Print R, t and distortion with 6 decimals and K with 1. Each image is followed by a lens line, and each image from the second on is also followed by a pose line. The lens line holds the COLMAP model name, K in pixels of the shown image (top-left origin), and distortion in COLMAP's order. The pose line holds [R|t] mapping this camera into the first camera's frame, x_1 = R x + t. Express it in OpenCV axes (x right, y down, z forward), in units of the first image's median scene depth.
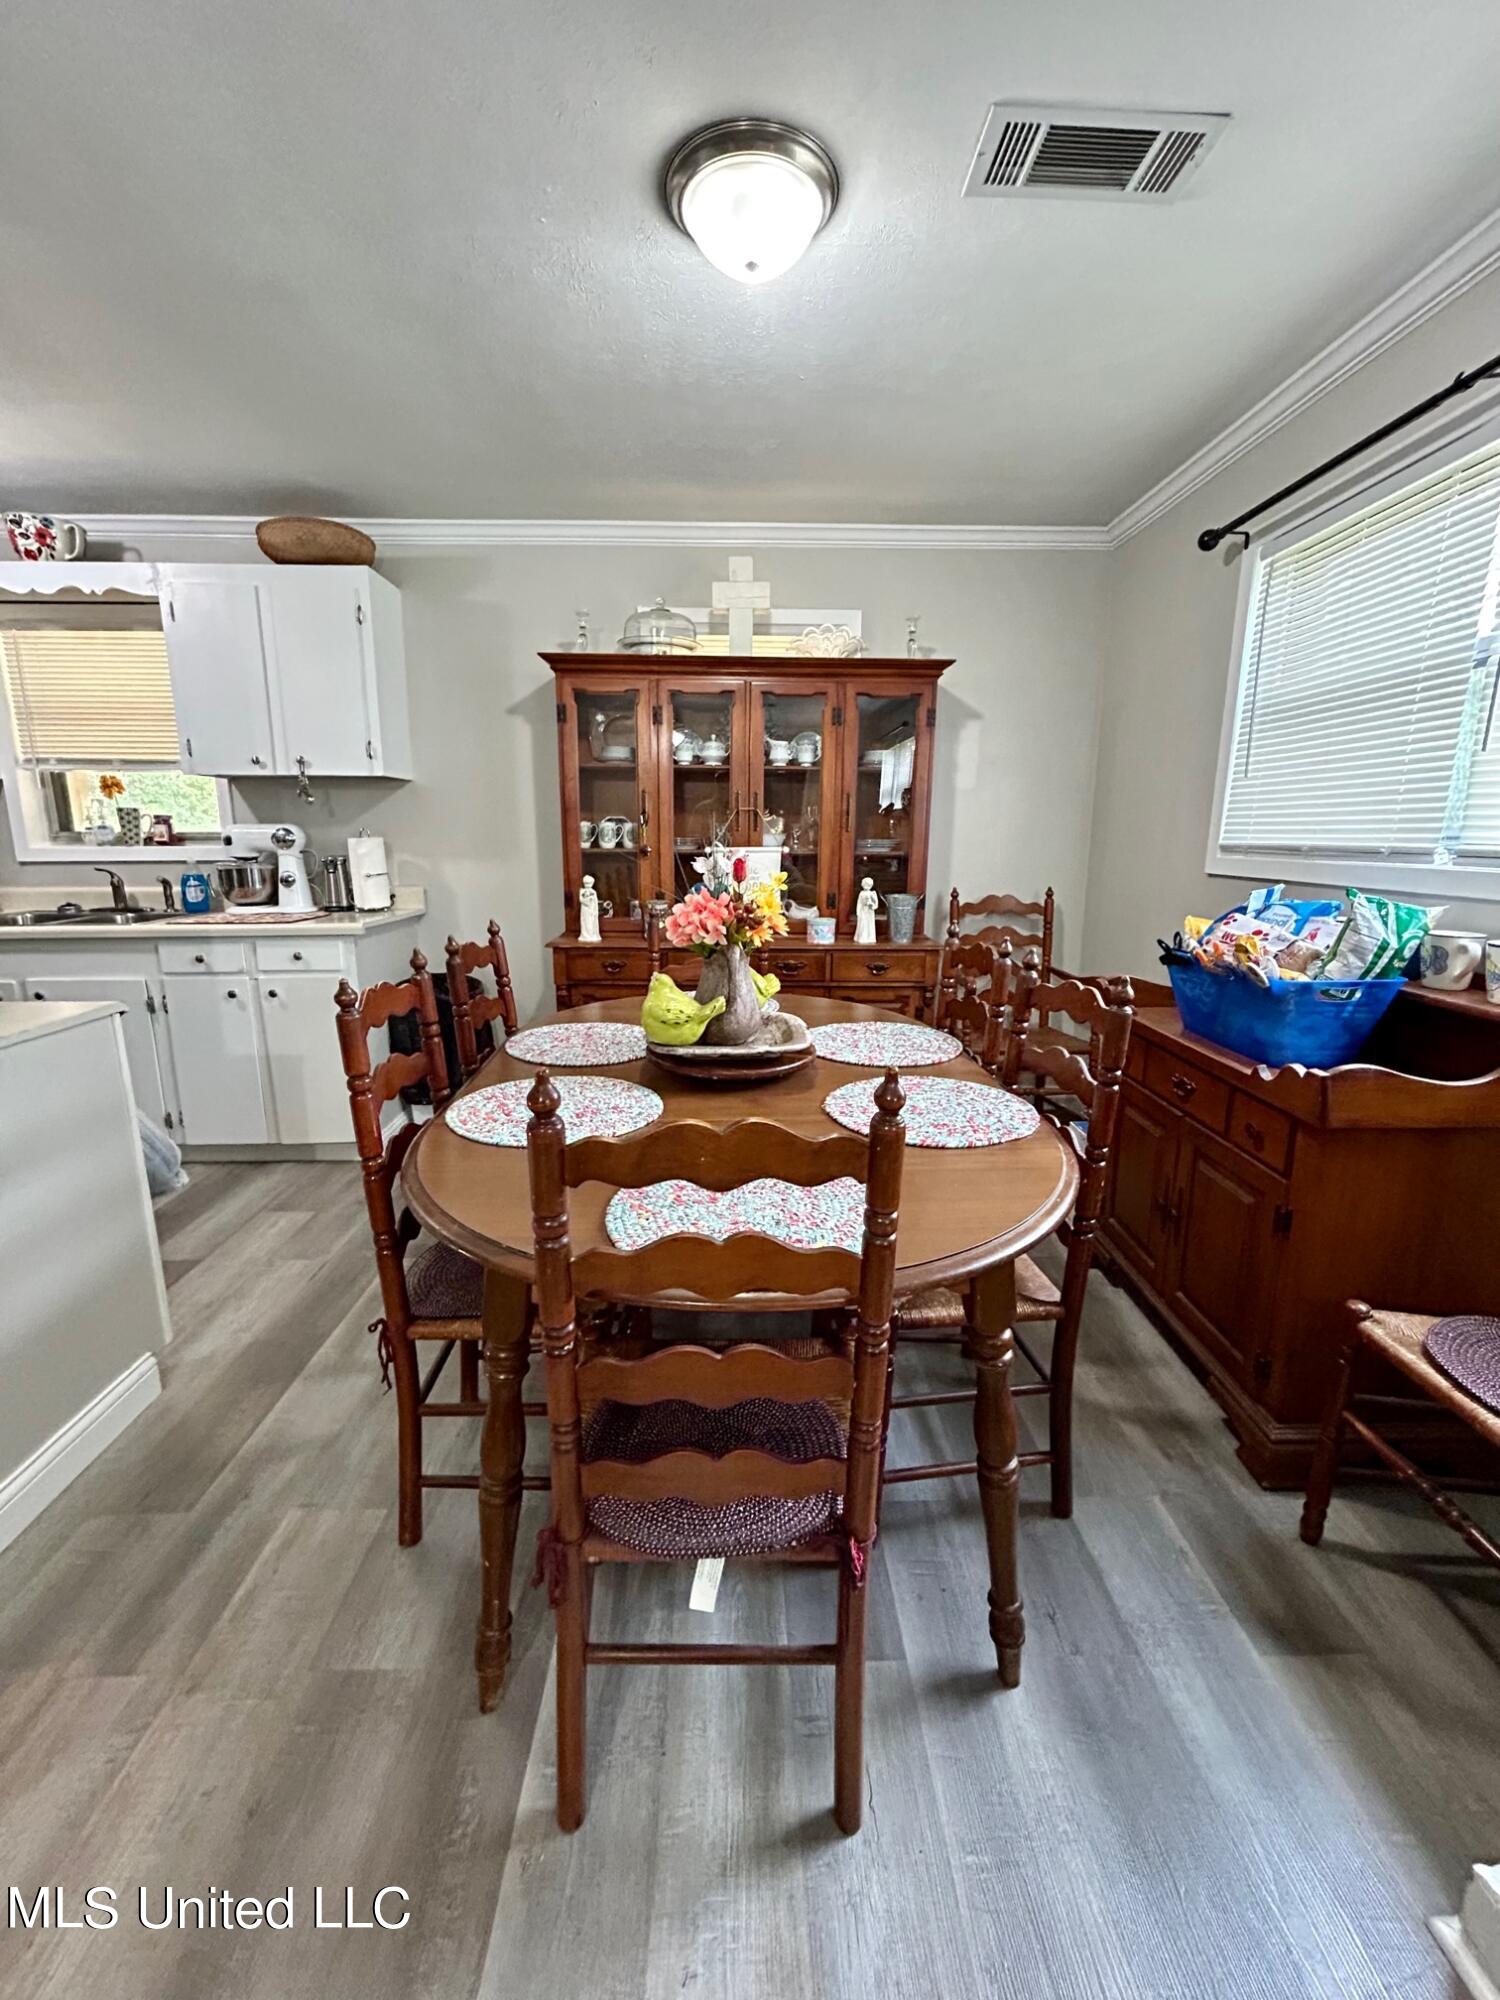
lens RADIAL K [[808.9, 0, 747.5], [0, 808.9, 1001.4], [0, 0, 1]] dist [-0.001658, 0.000102]
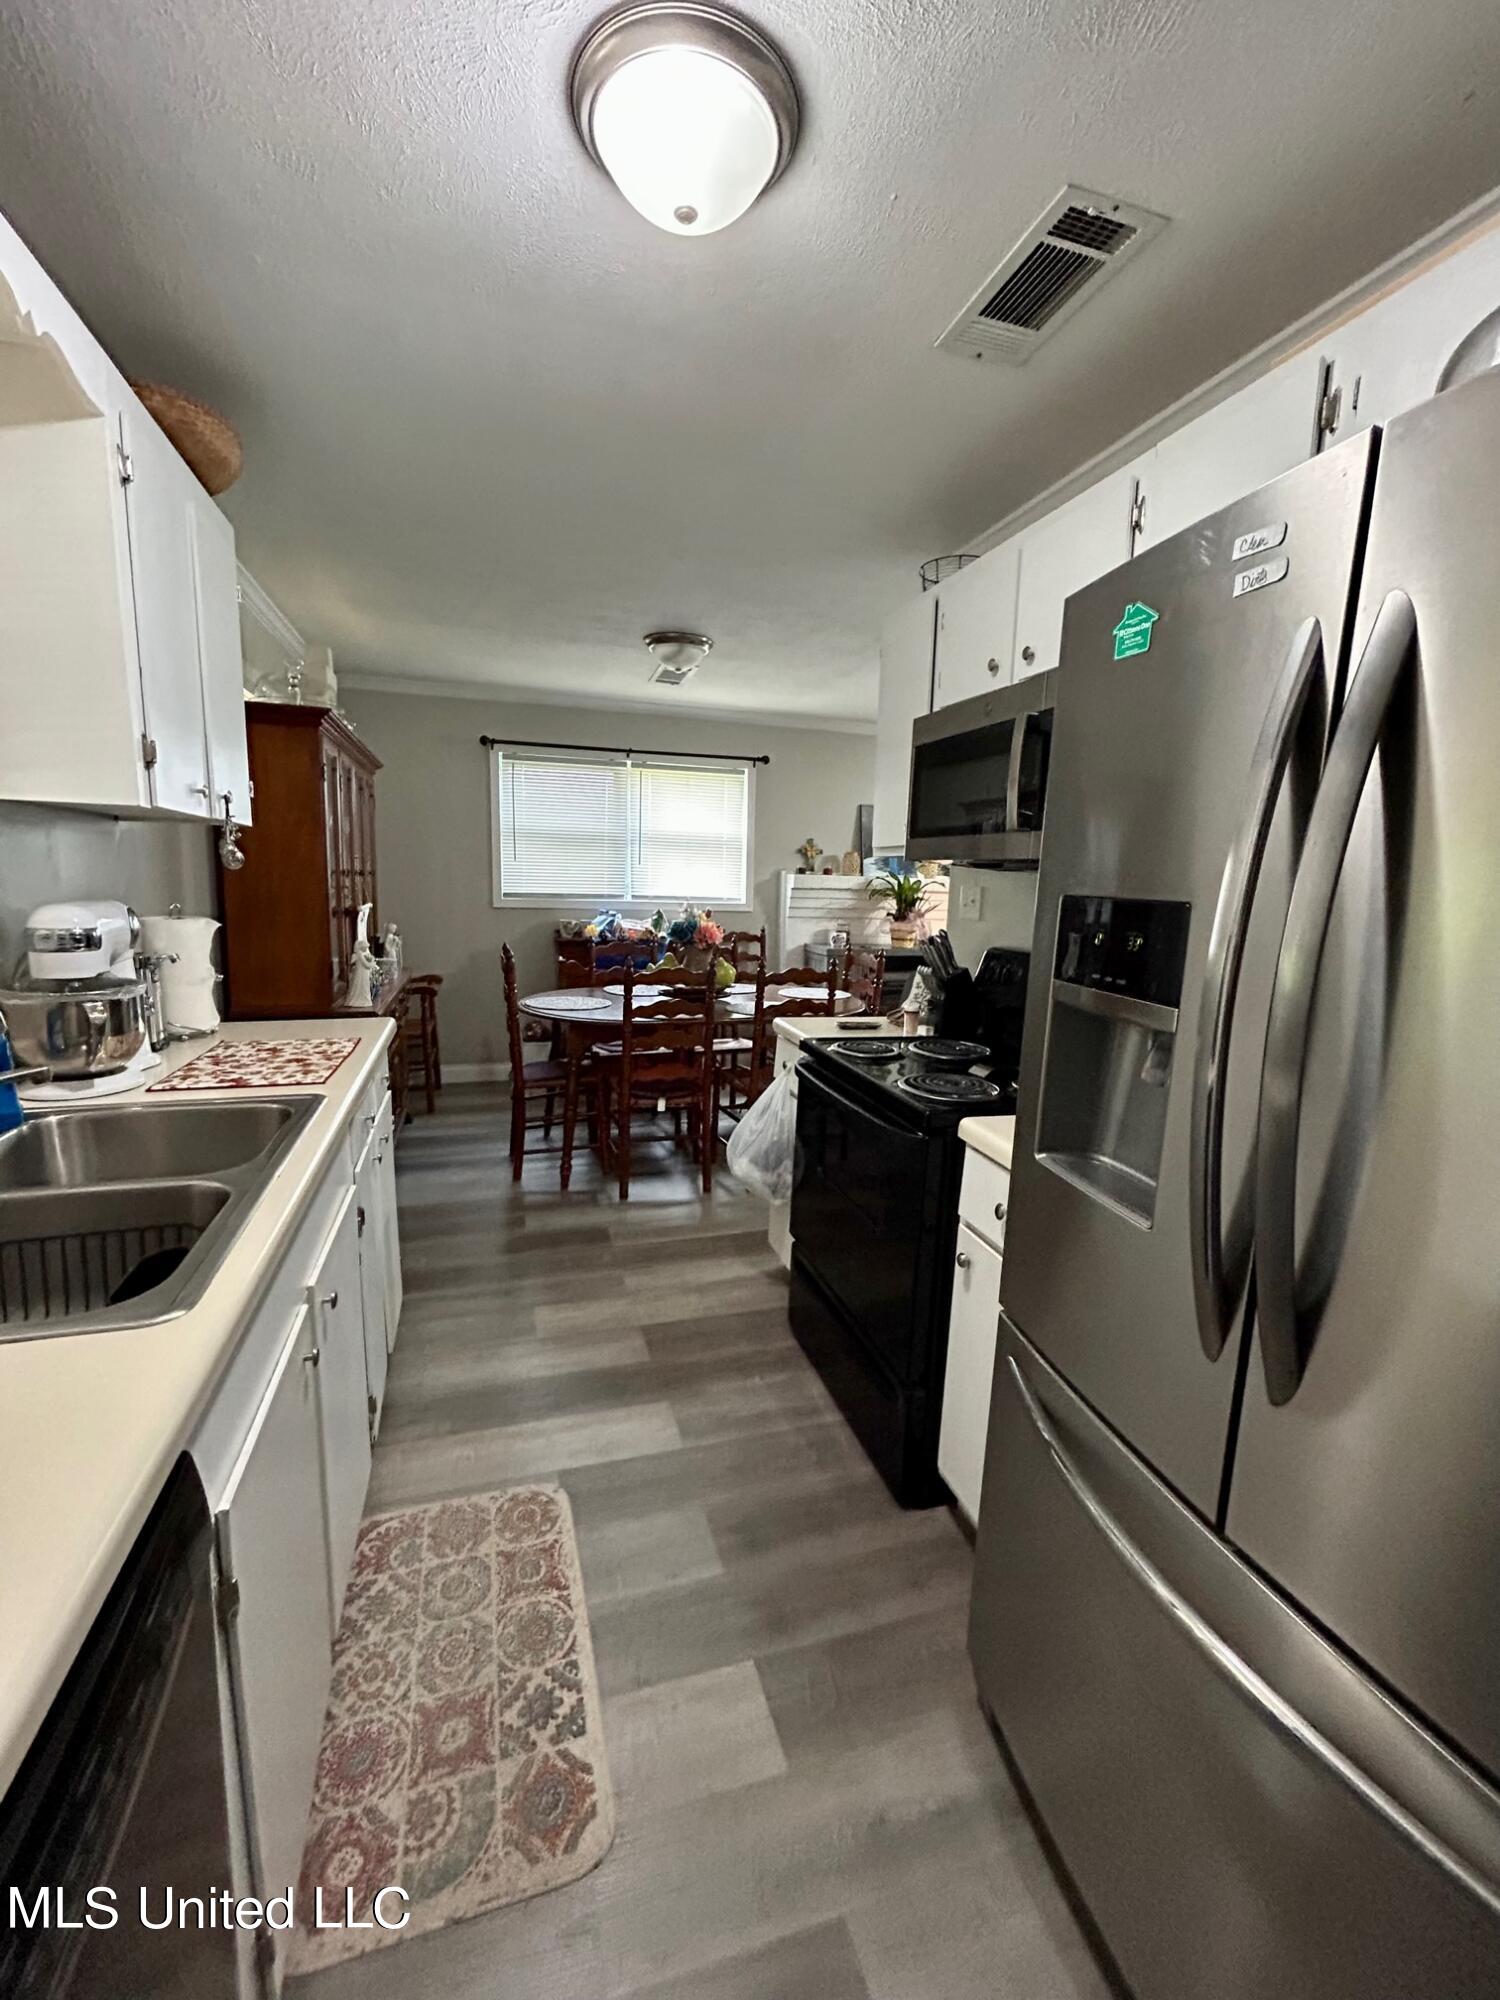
lens RADIAL K [[808.9, 0, 747.5], [0, 808.9, 1001.4], [0, 0, 1]] dist [-0.001658, 0.000102]
pose [[-0.283495, -0.156914, 0.946049, -1.253424], [0.169833, 0.962713, 0.210570, -0.206599], [-0.943815, 0.220366, -0.246275, 0.800278]]
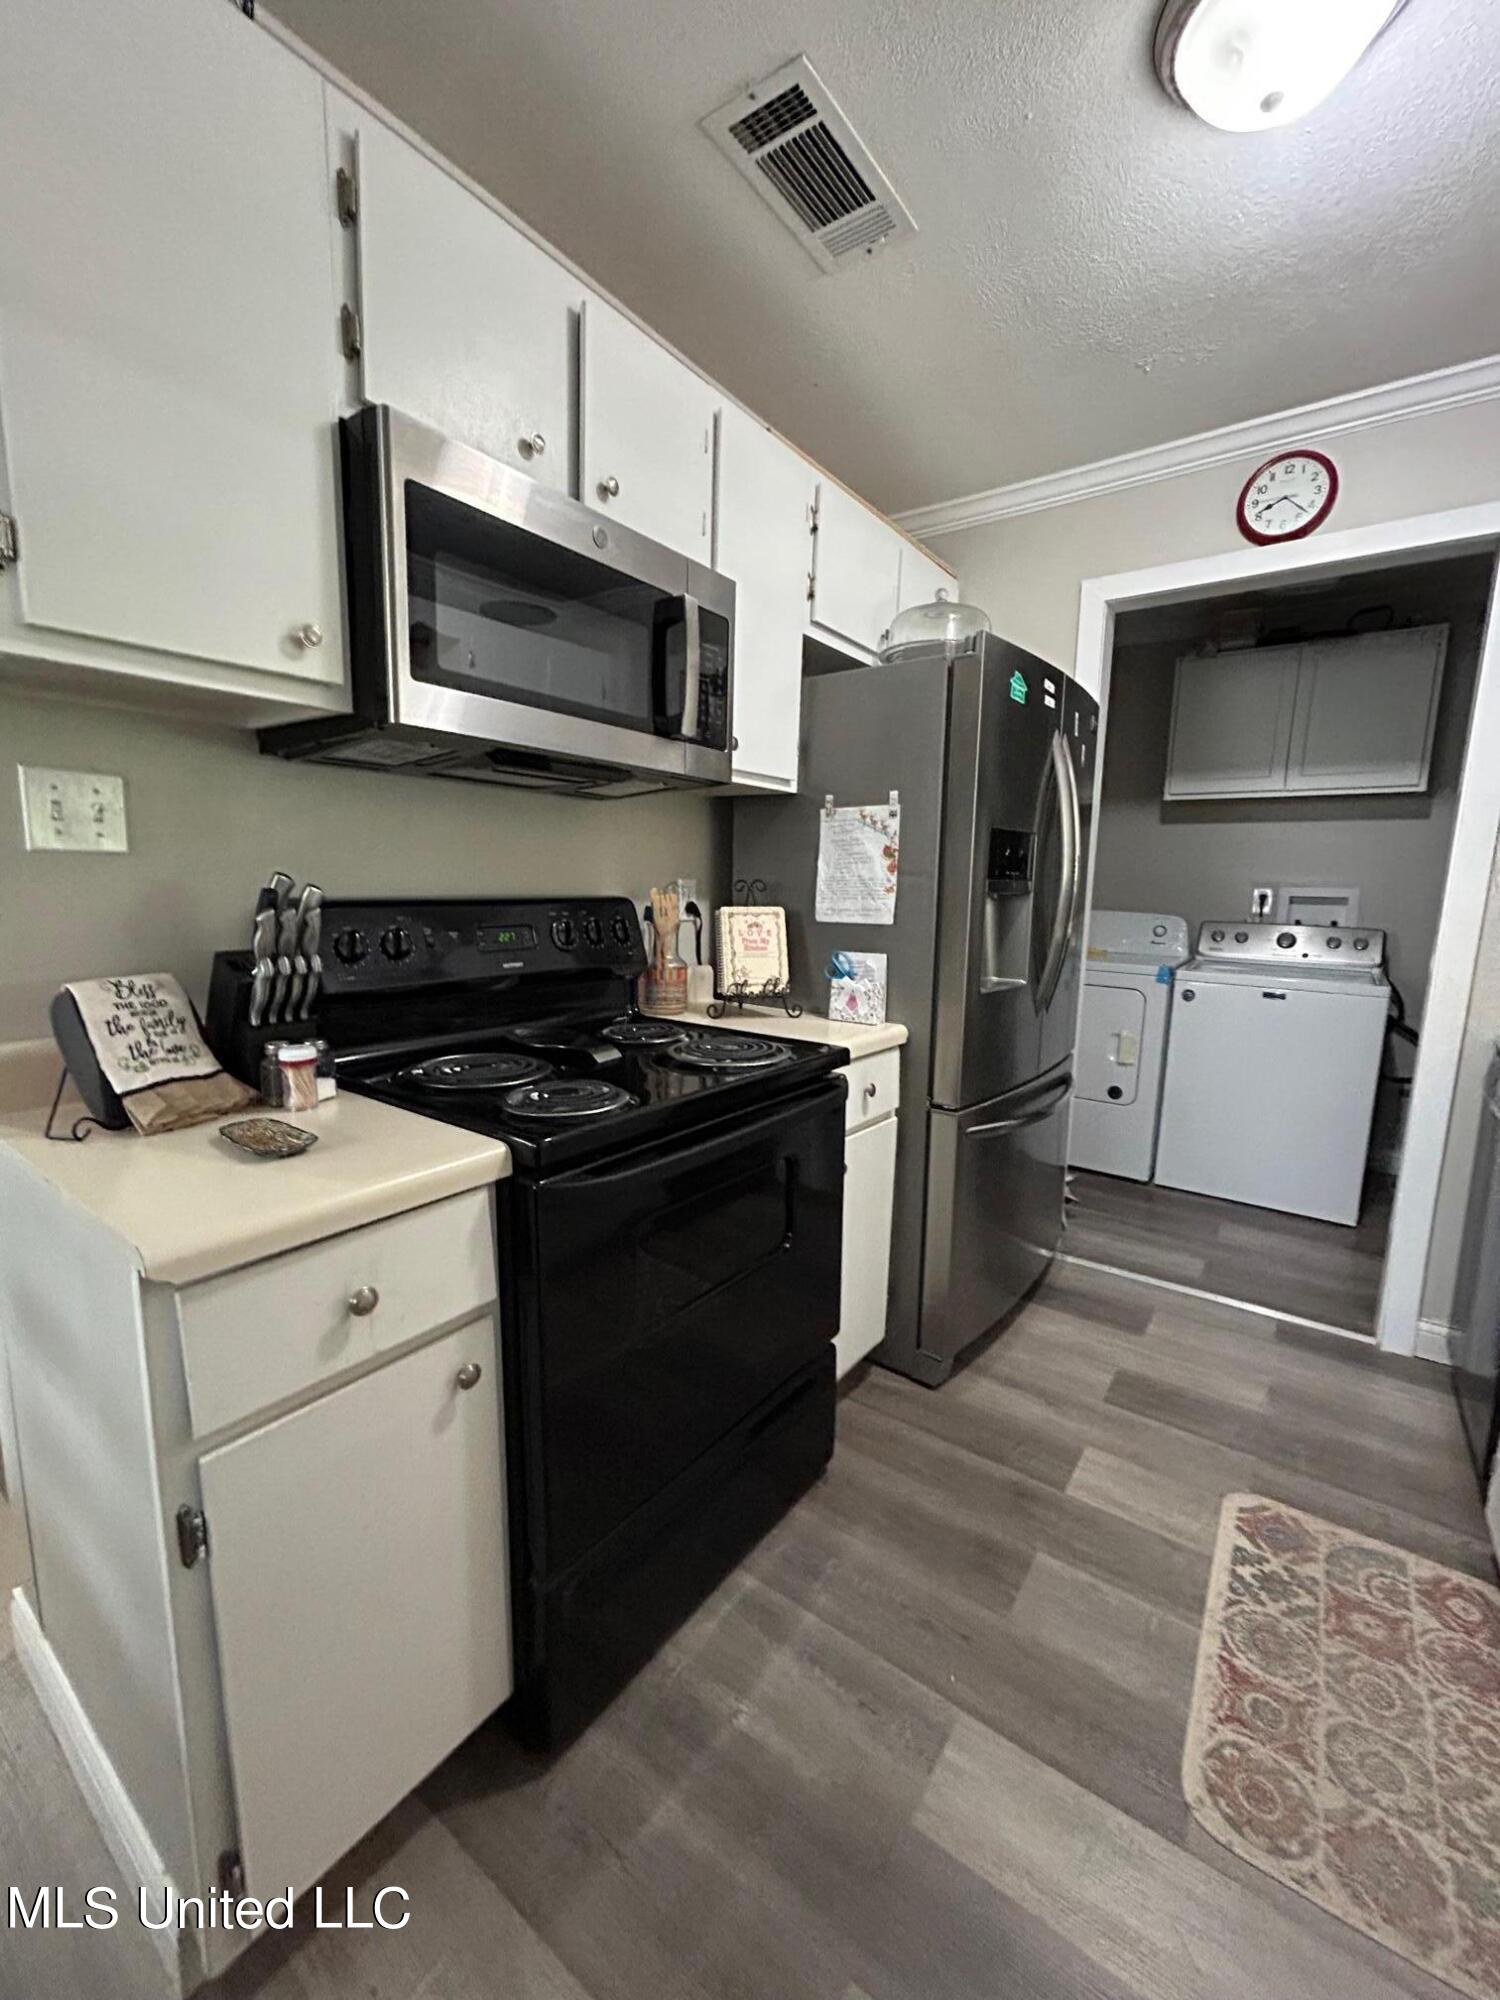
lens RADIAL K [[808.9, 0, 747.5], [0, 808.9, 1001.4], [0, 0, 1]] dist [-0.001658, 0.000102]
pose [[-0.601384, 0.104636, -0.792078, -0.363388], [-0.192330, 0.943274, 0.270636, -0.159341], [0.775465, 0.315096, -0.547146, 0.794157]]
